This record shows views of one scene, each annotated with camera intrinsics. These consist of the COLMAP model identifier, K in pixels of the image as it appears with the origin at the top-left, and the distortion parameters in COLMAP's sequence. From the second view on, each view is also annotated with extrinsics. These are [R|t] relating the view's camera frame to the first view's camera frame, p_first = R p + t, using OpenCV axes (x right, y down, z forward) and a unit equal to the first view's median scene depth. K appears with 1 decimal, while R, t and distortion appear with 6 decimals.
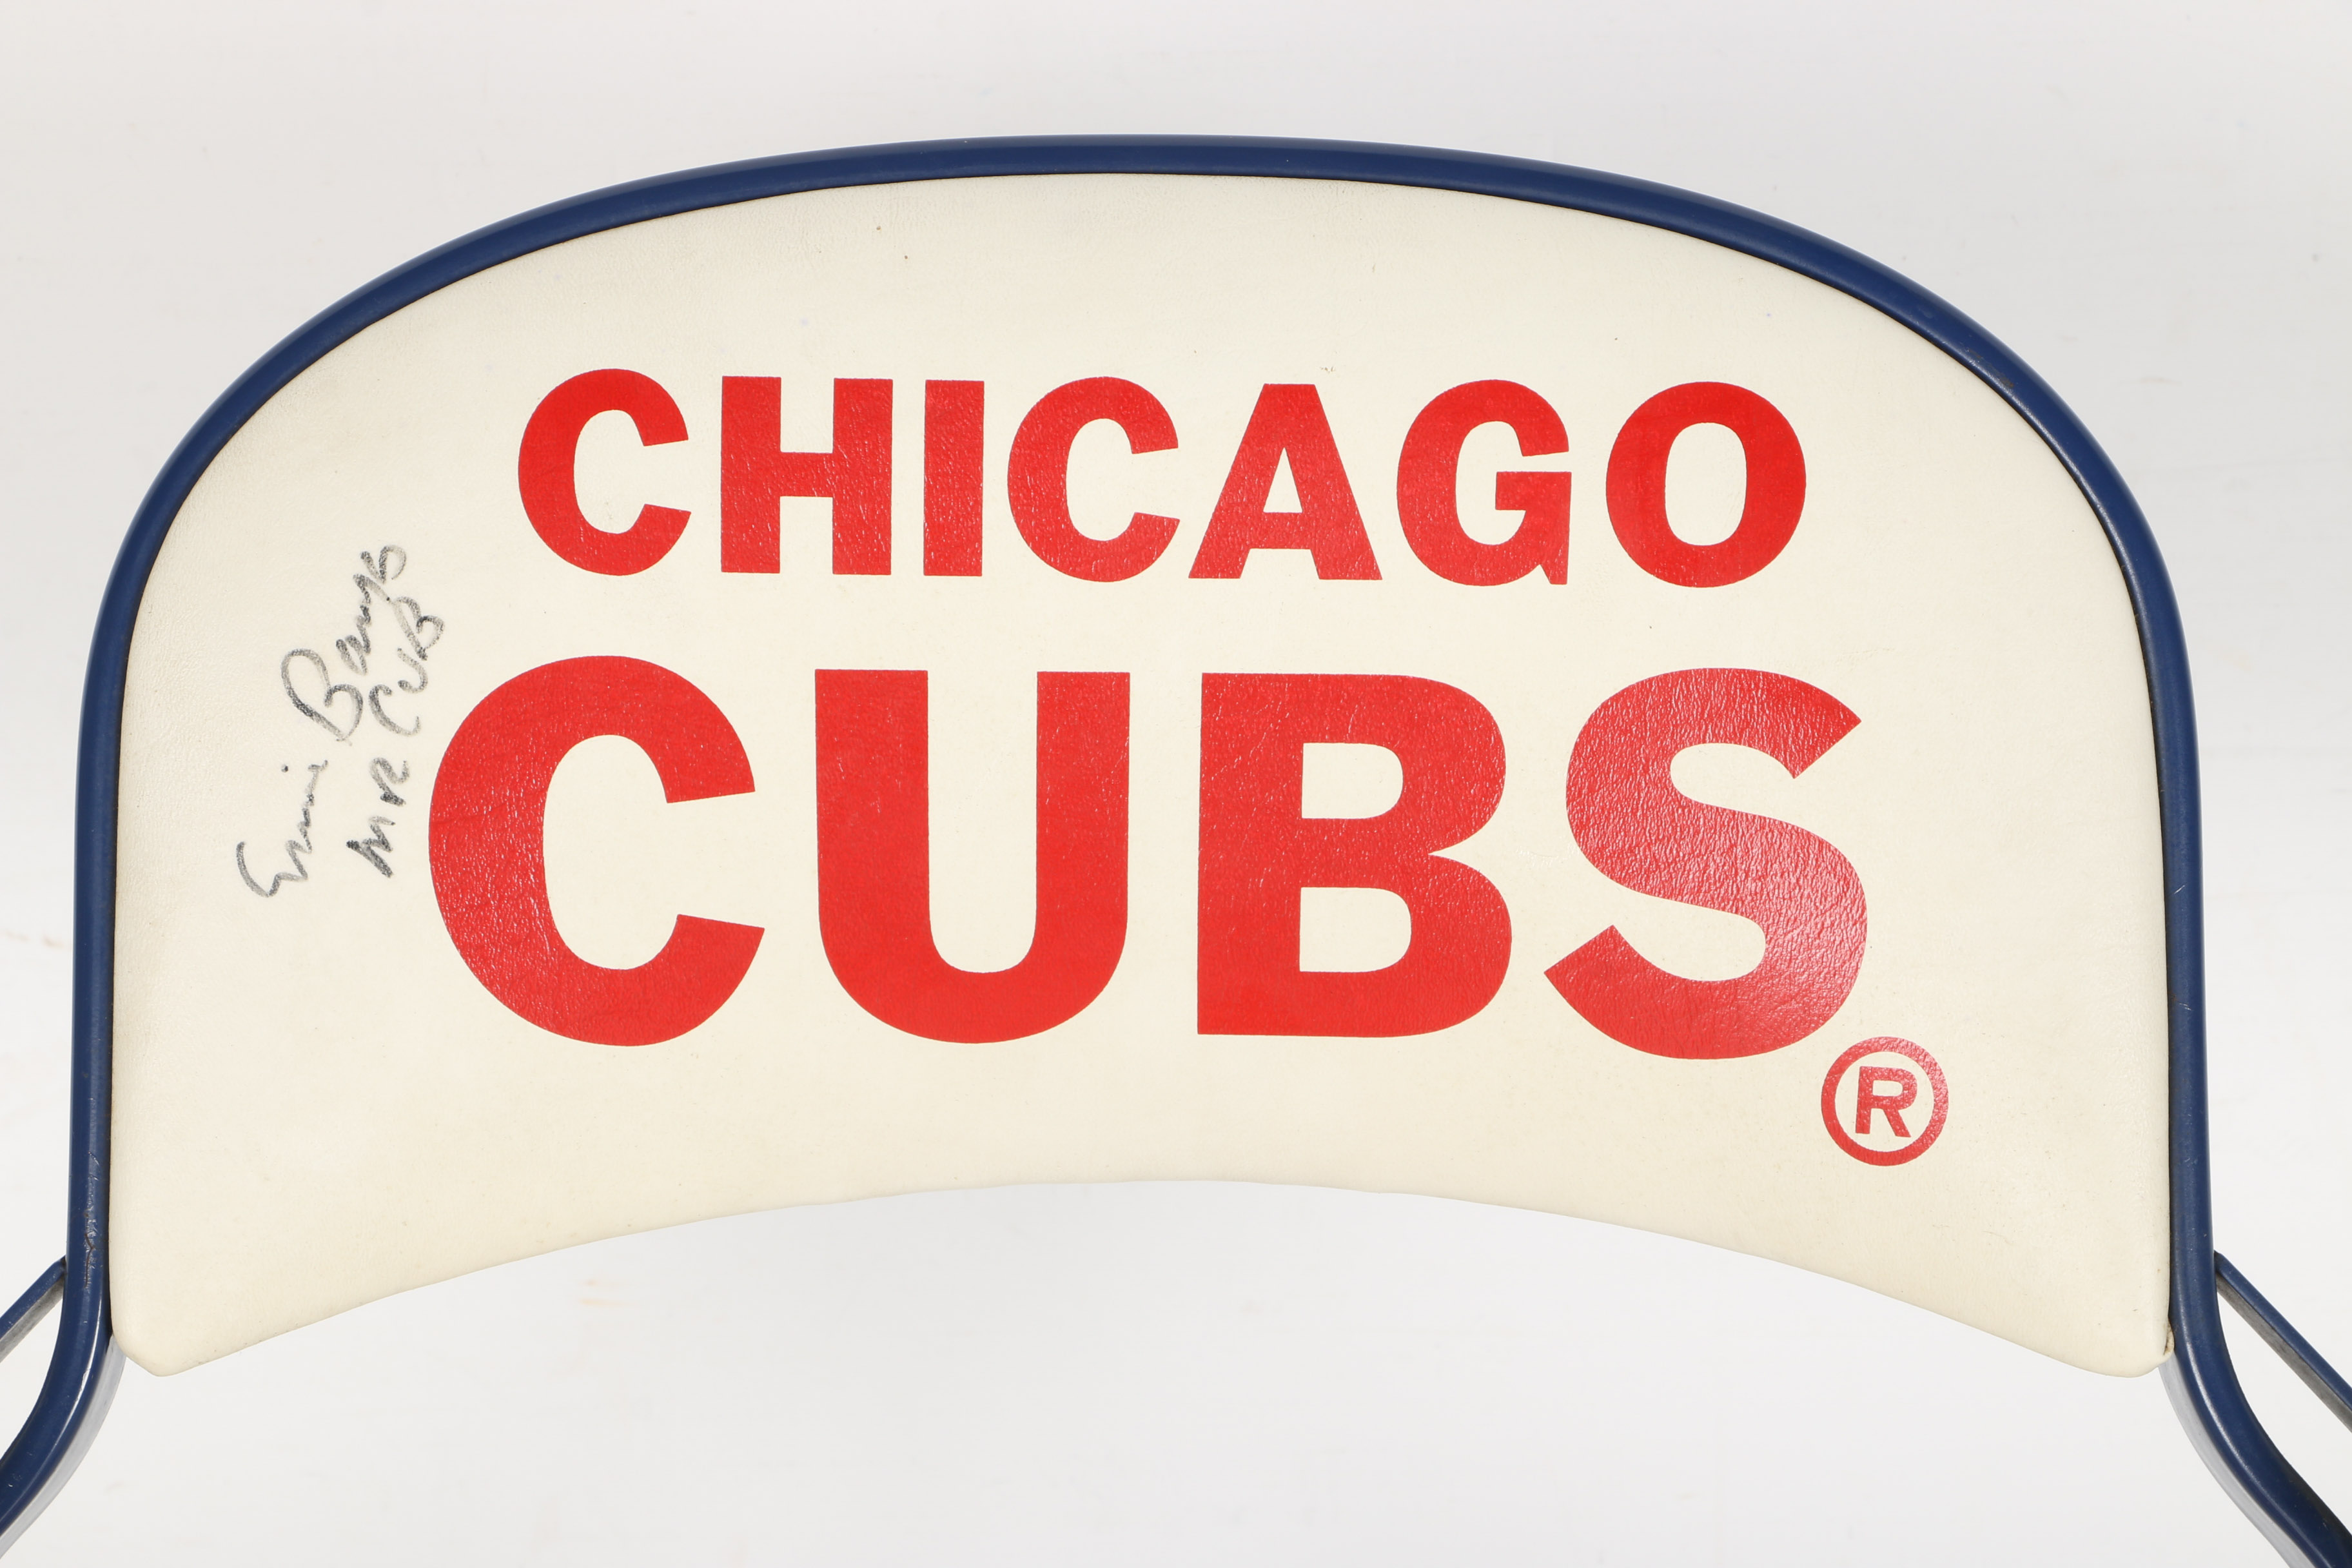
lens RADIAL K [[8808.5, 0, 1161.1], [0, 8808.5, 779.4], [0, 0, 1]] dist [0.669974, 0.000000]
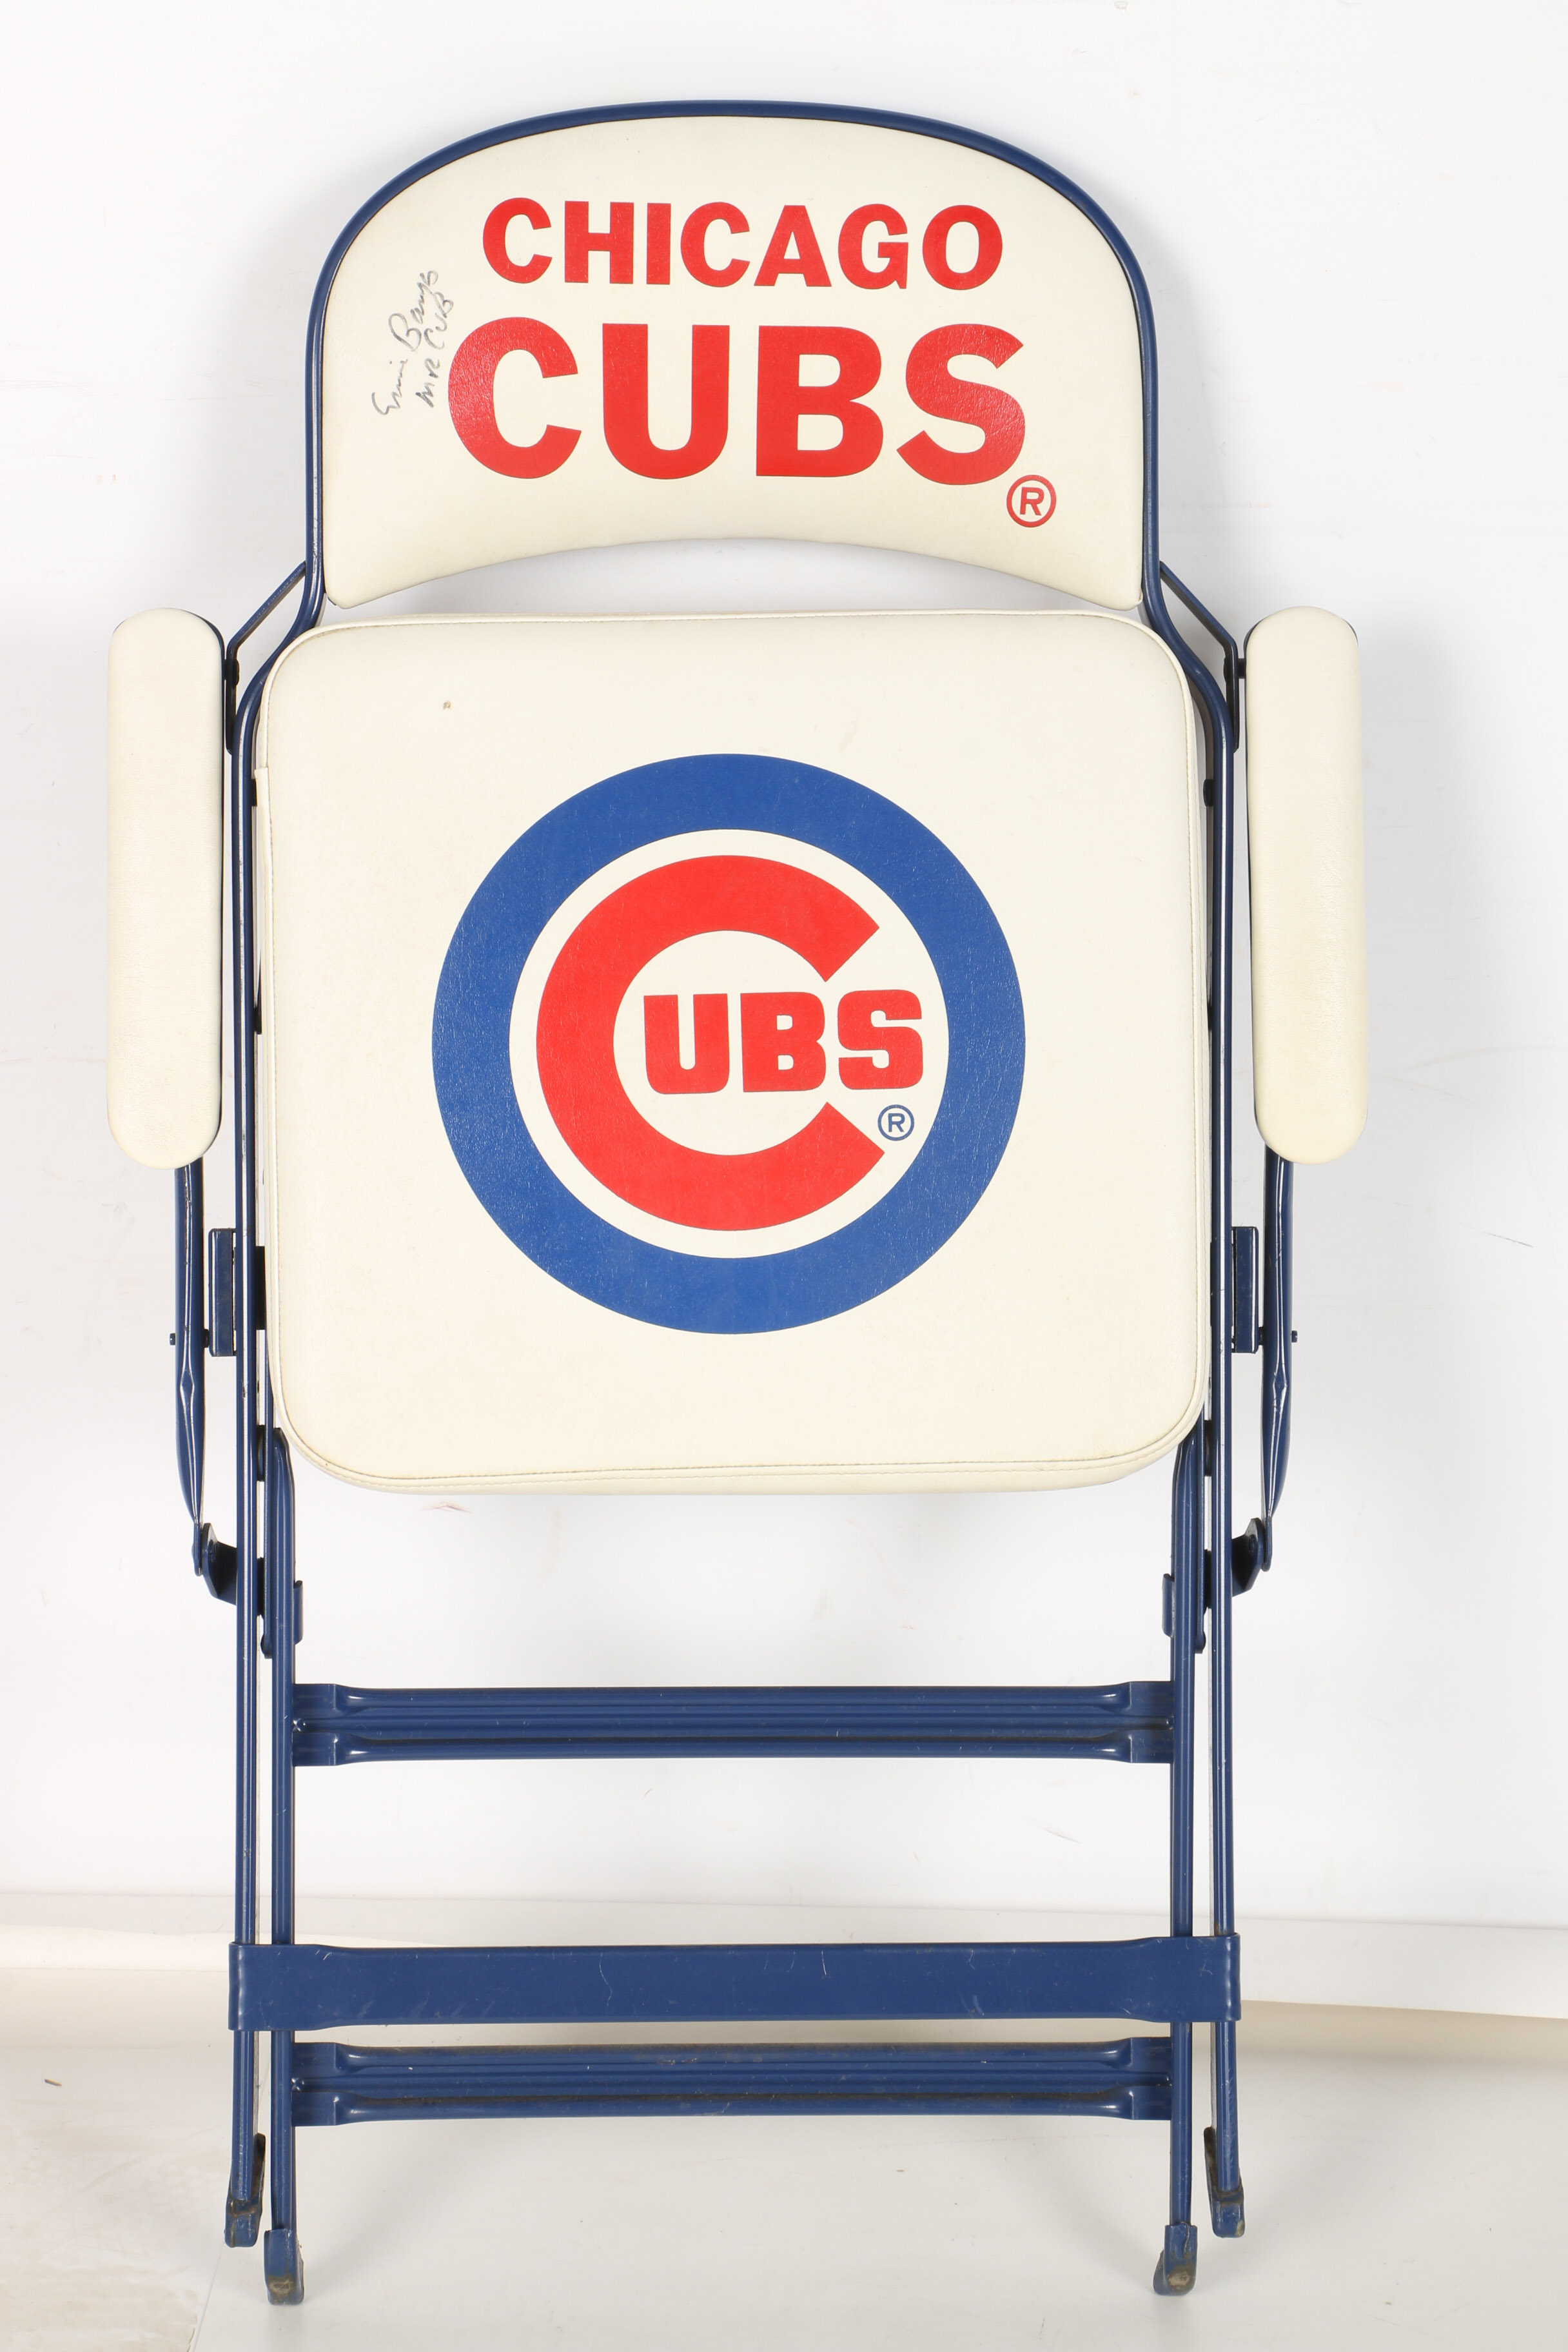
lens RADIAL K [[5638.0, 0, 774.0], [0, 5638.0, 1172.2], [0, 0, 1]] dist [0.341781, 0.000000]
pose [[0.999863, 0.000449, 0.016562, -0.017430], [-0.002323, 0.993554, 0.113337, 0.043276], [-0.016405, -0.113360, 0.993419, -0.610333]]
